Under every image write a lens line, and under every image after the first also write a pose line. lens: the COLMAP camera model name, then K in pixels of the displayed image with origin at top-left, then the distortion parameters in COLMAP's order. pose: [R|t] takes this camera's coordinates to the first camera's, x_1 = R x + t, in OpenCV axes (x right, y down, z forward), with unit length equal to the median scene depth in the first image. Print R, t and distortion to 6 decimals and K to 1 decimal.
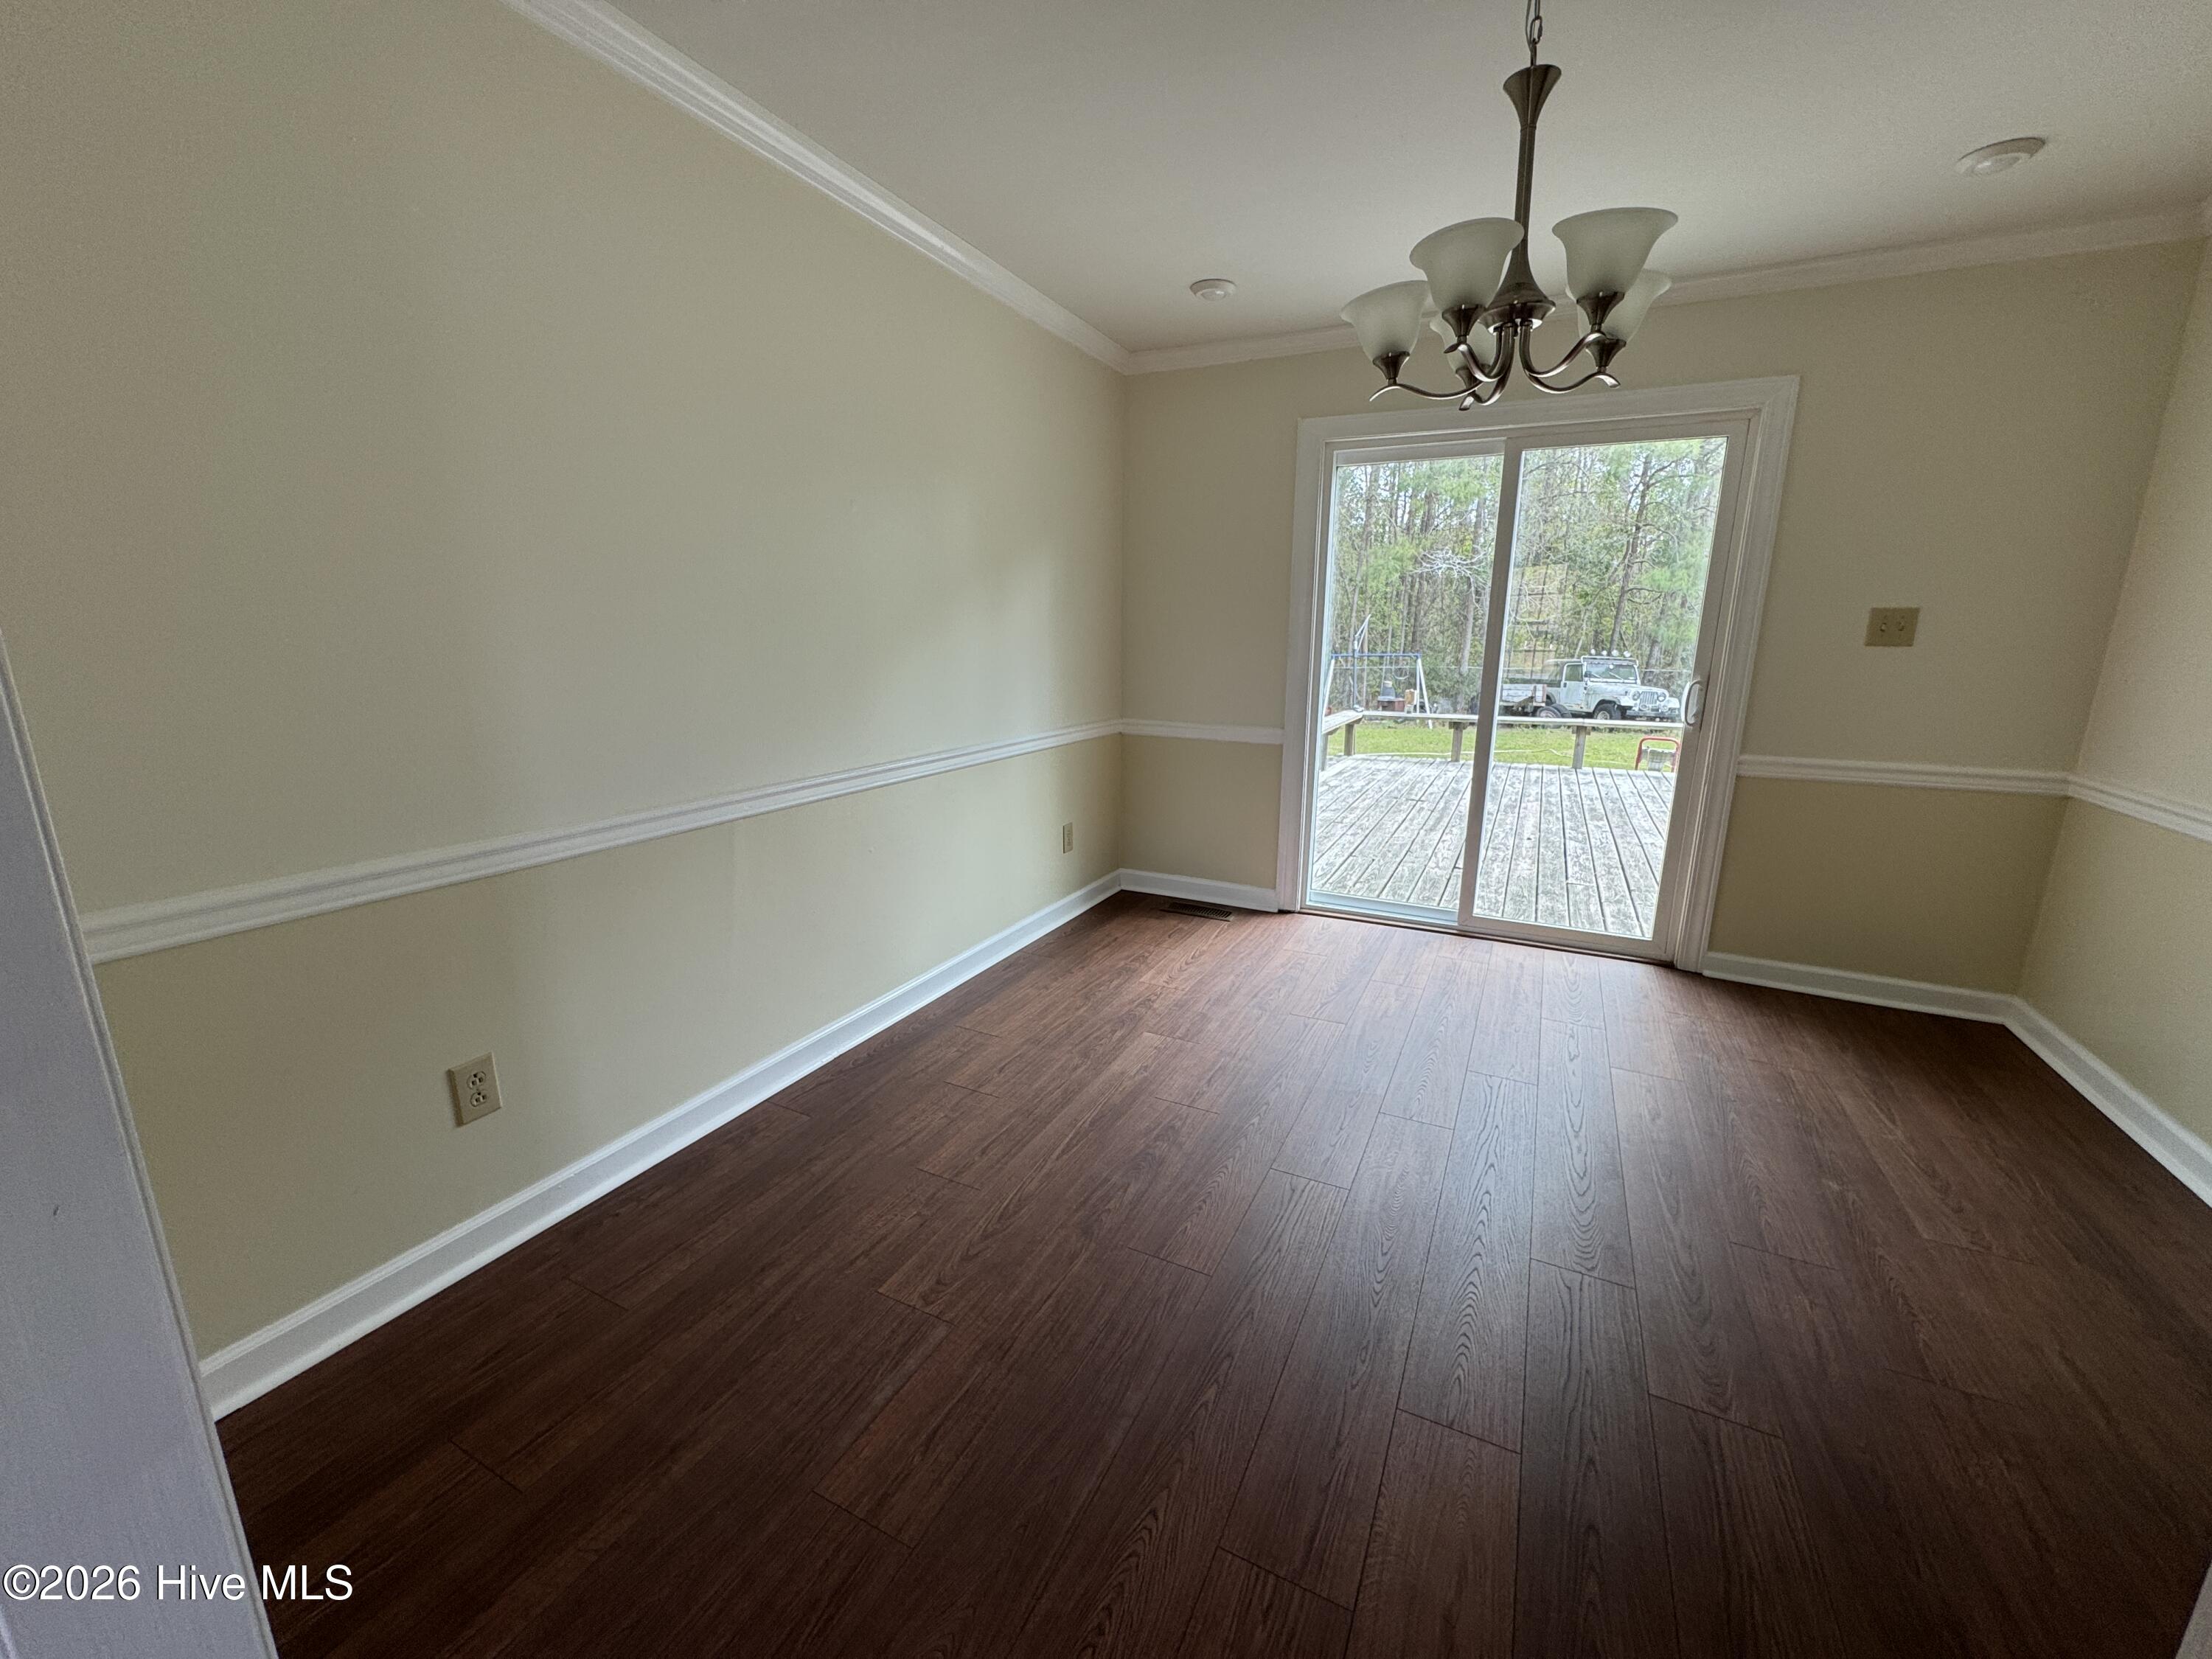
lens RADIAL K [[880.2, 0, 1108.0], [0, 880.2, 836.8], [0, 0, 1]] dist [-0.006096, 0.000656]
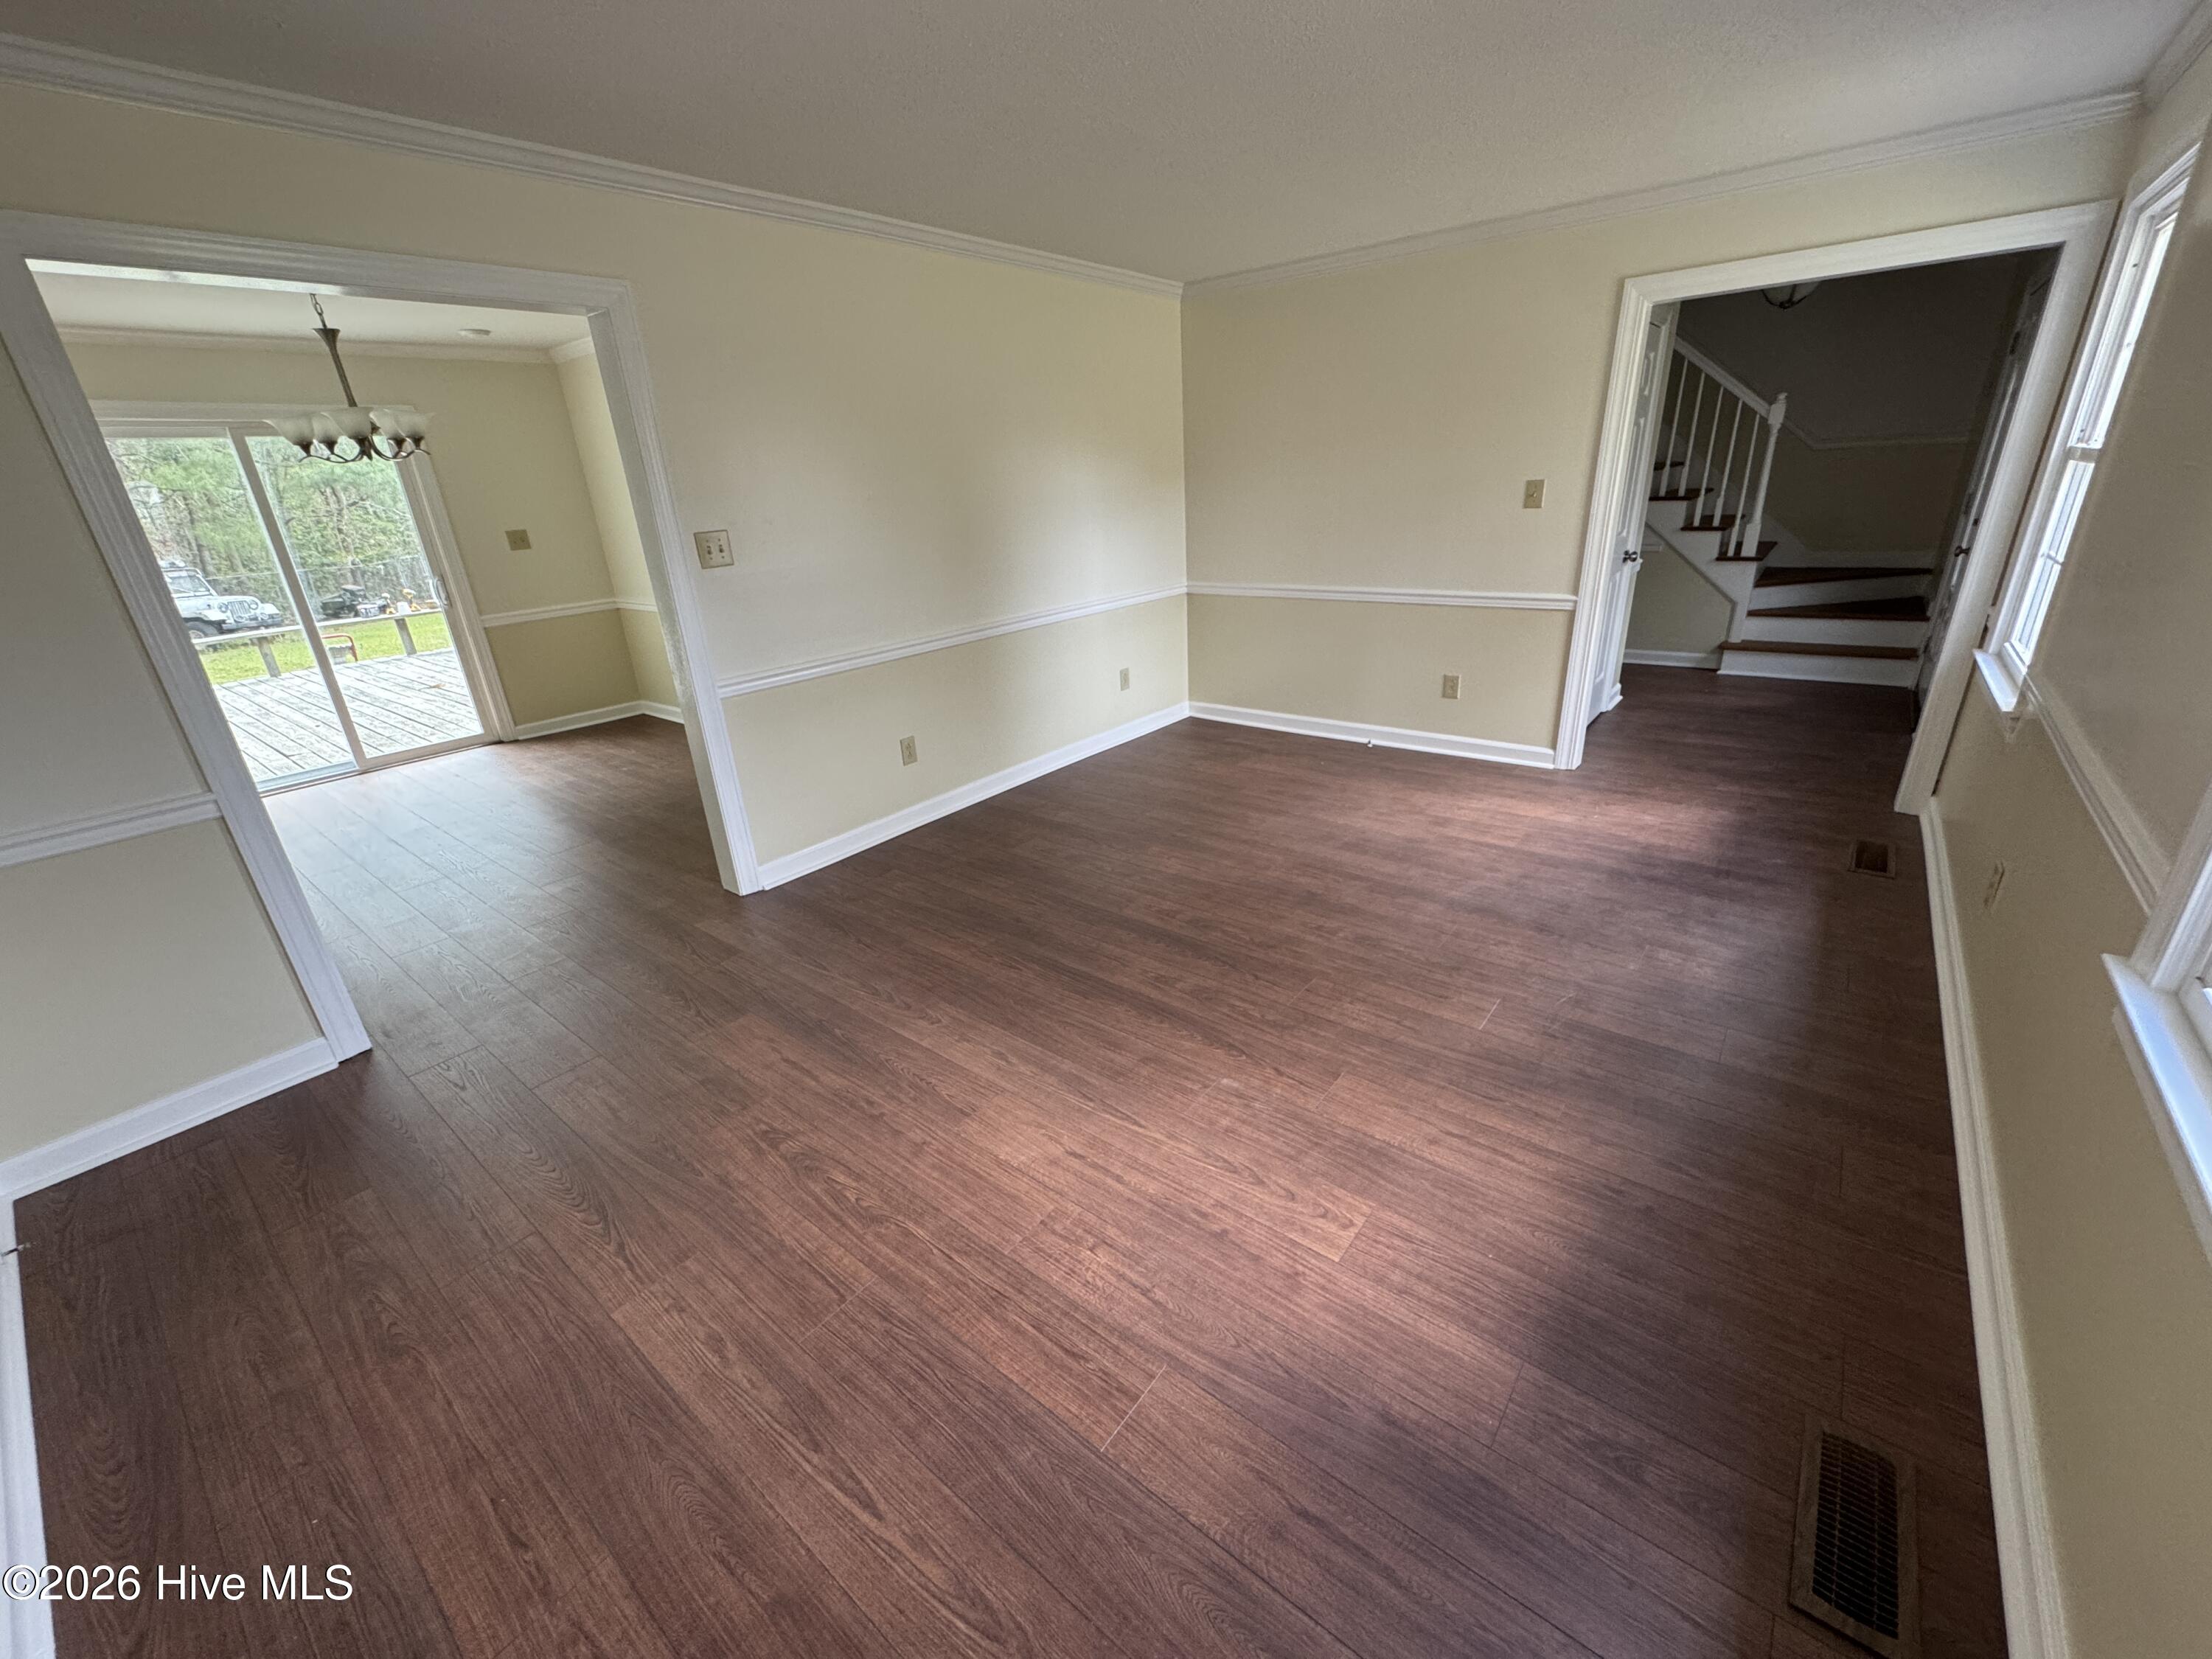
lens RADIAL K [[880.2, 0, 1098.1], [0, 880.2, 845.3], [0, 0, 1]] dist [-0.006096, 0.000656]
pose [[0.216304, -0.389538, 0.895250, -0.833736], [0.270119, 0.905042, 0.328534, 0.086084], [-0.938216, 0.170761, 0.300986, -0.687297]]
